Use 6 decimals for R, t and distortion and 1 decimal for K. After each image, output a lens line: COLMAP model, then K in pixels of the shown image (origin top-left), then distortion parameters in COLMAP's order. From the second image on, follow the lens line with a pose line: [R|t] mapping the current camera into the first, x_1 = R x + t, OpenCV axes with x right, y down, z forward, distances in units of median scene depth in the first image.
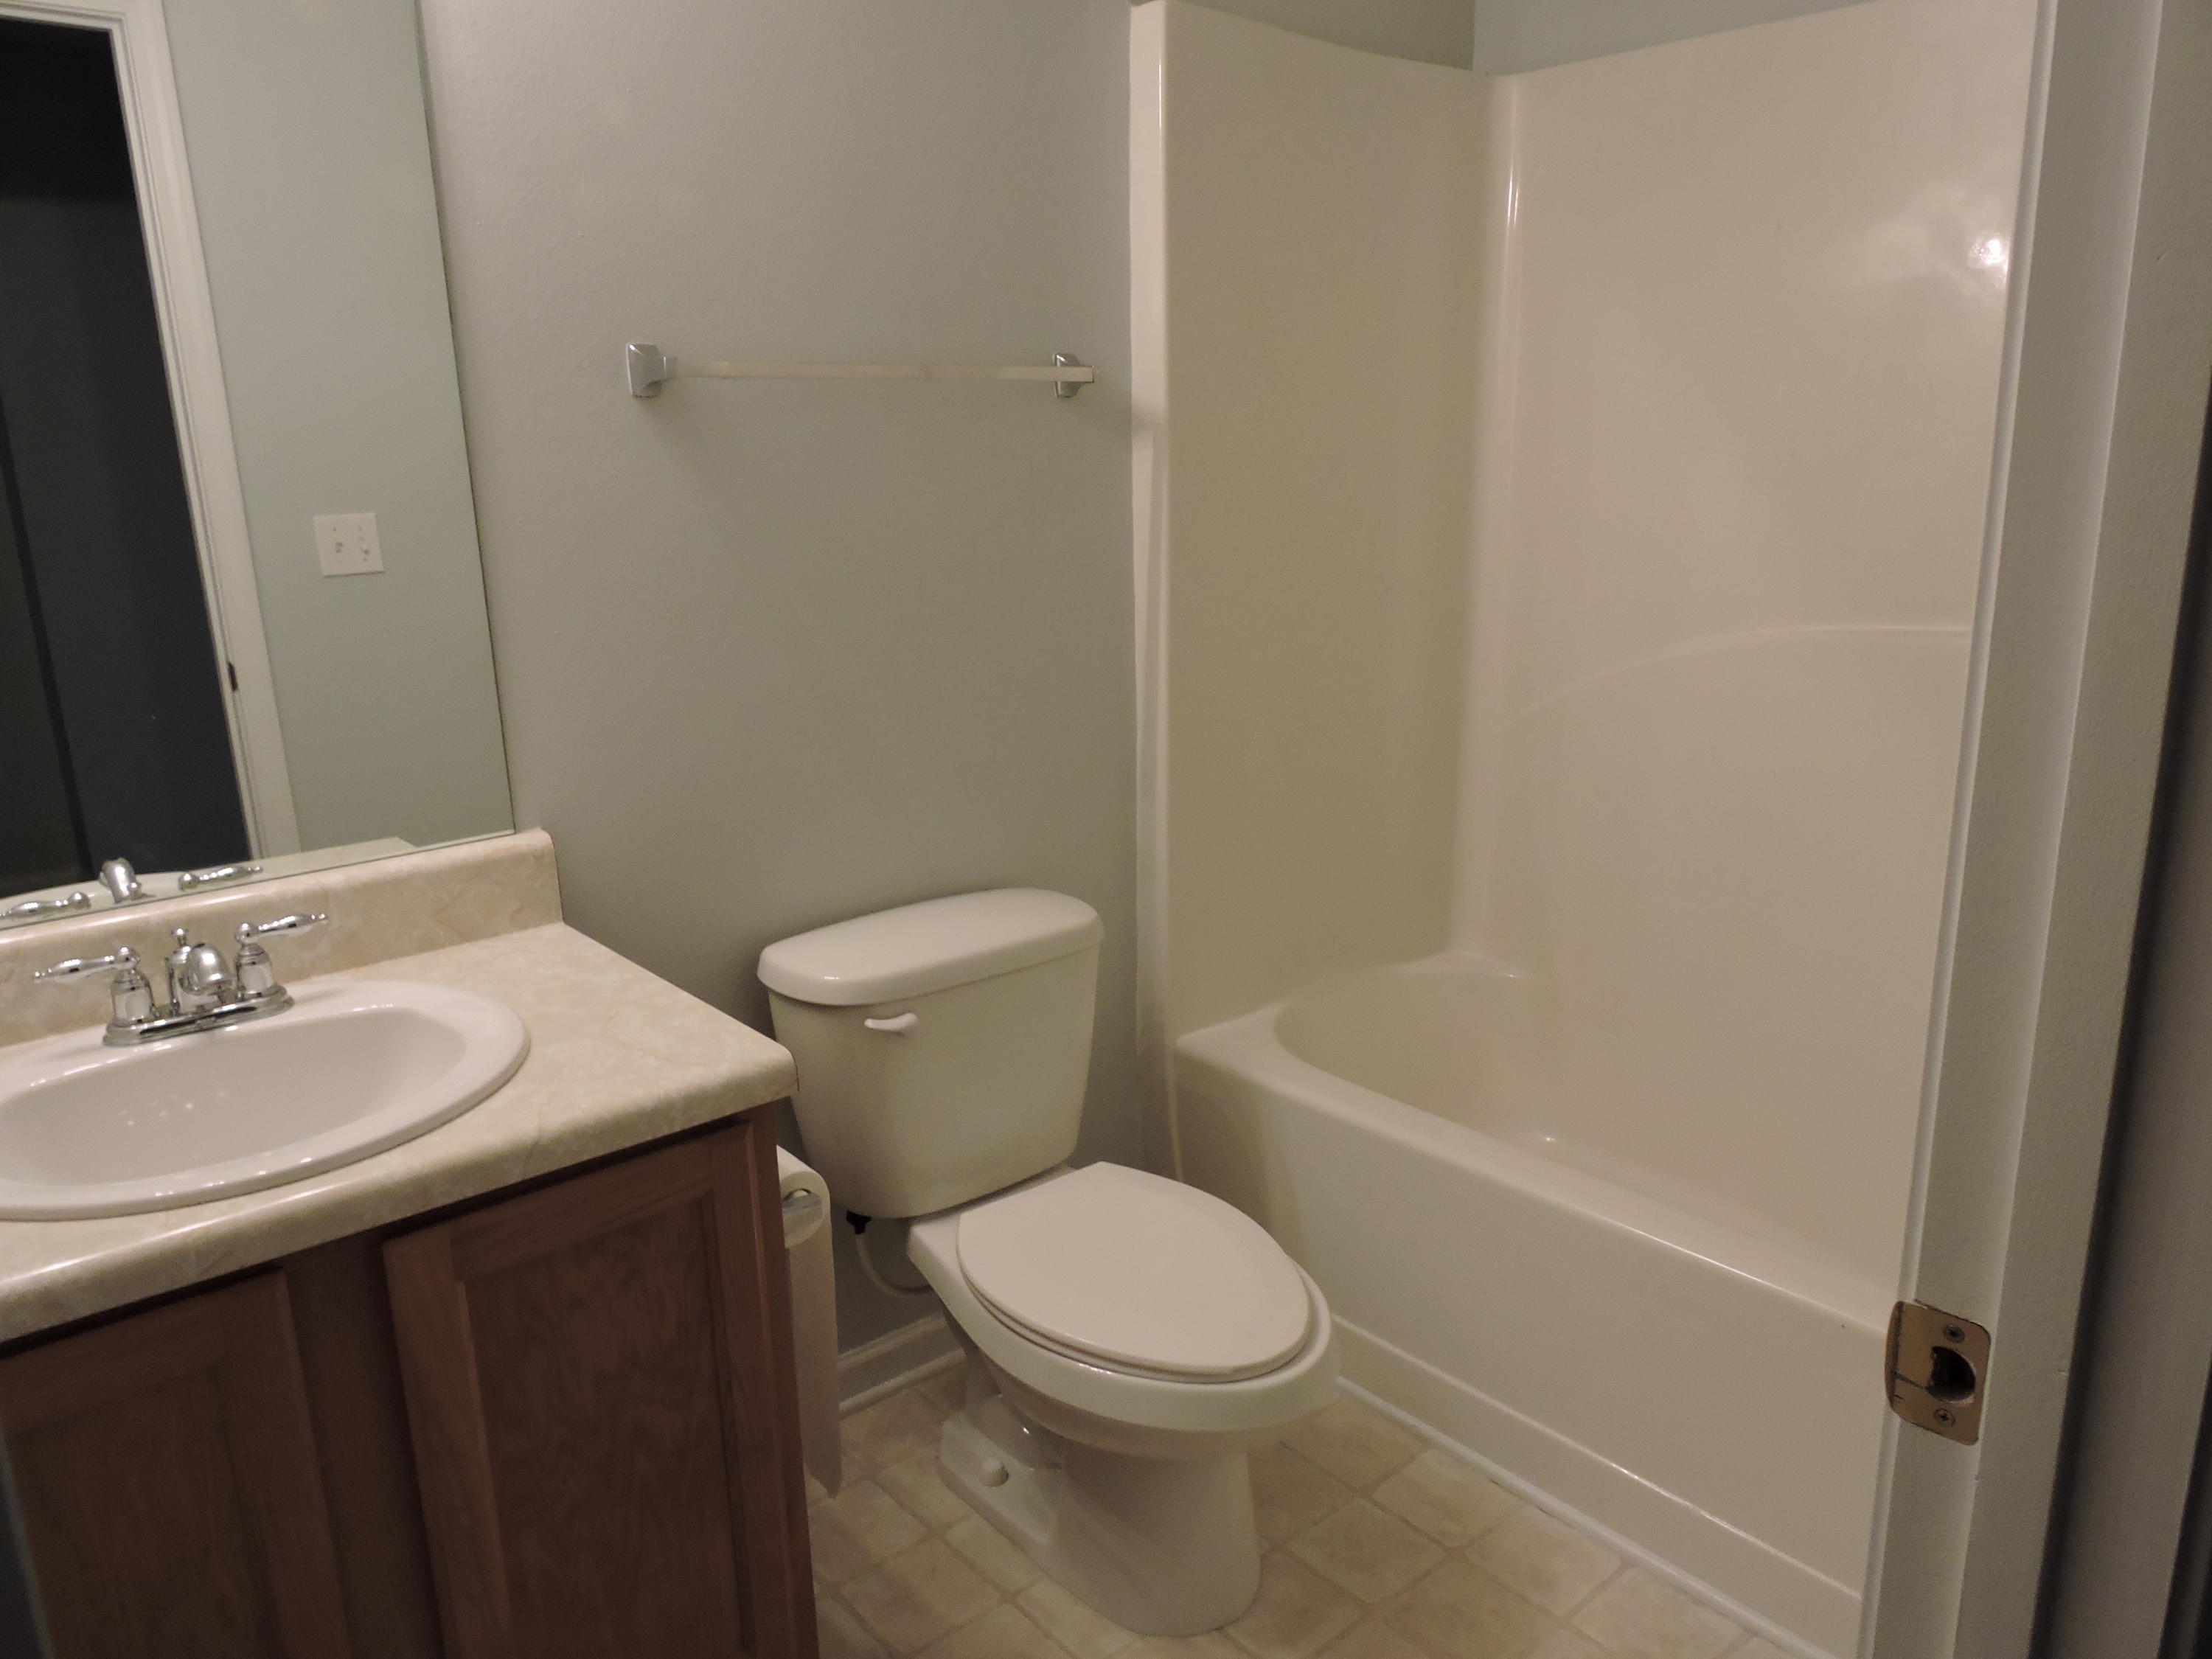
lens RADIAL K [[1592.5, 0, 1105.6], [0, 1592.5, 871.7], [0, 0, 1]] dist [0.006795, 0.001228]
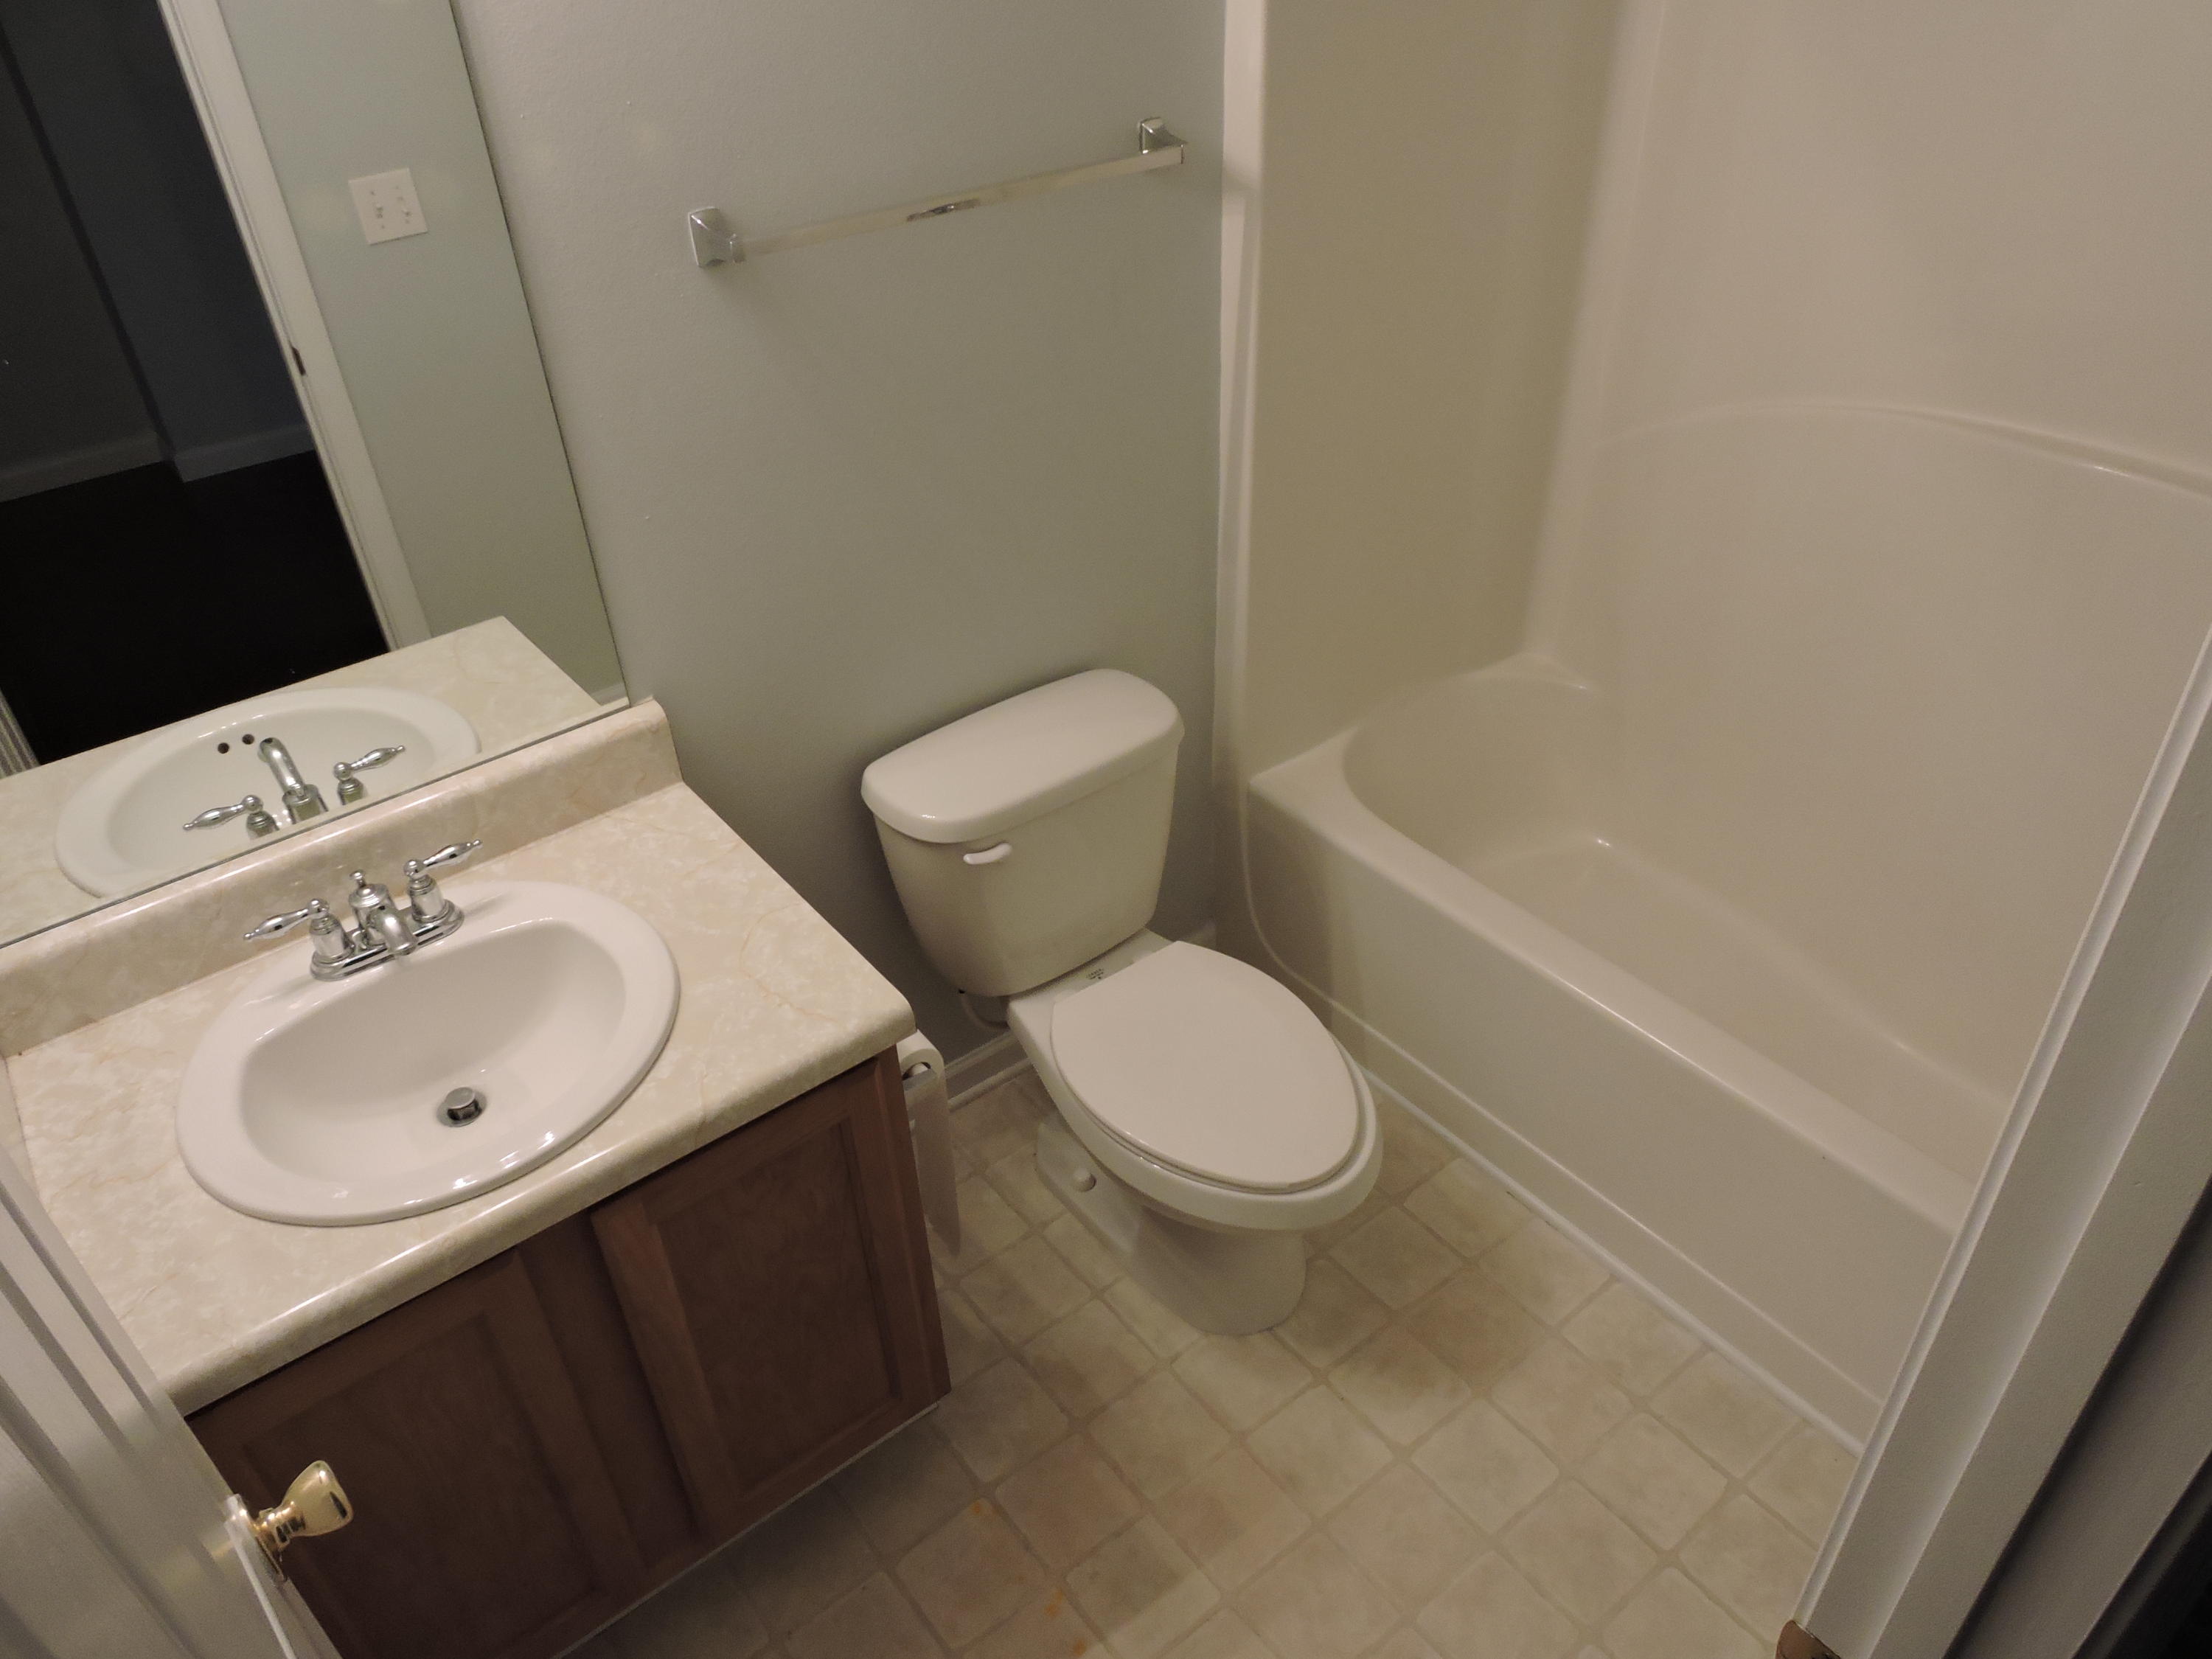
lens RADIAL K [[1592.5, 0, 1106.5], [0, 1592.5, 851.9], [0, 0, 1]] dist [0.006795, 0.001228]
pose [[0.999135, 0.013382, -0.039379, -0.010591], [0.002268, 0.927889, 0.372851, -0.313849], [0.041529, -0.372617, 0.927055, -0.004396]]
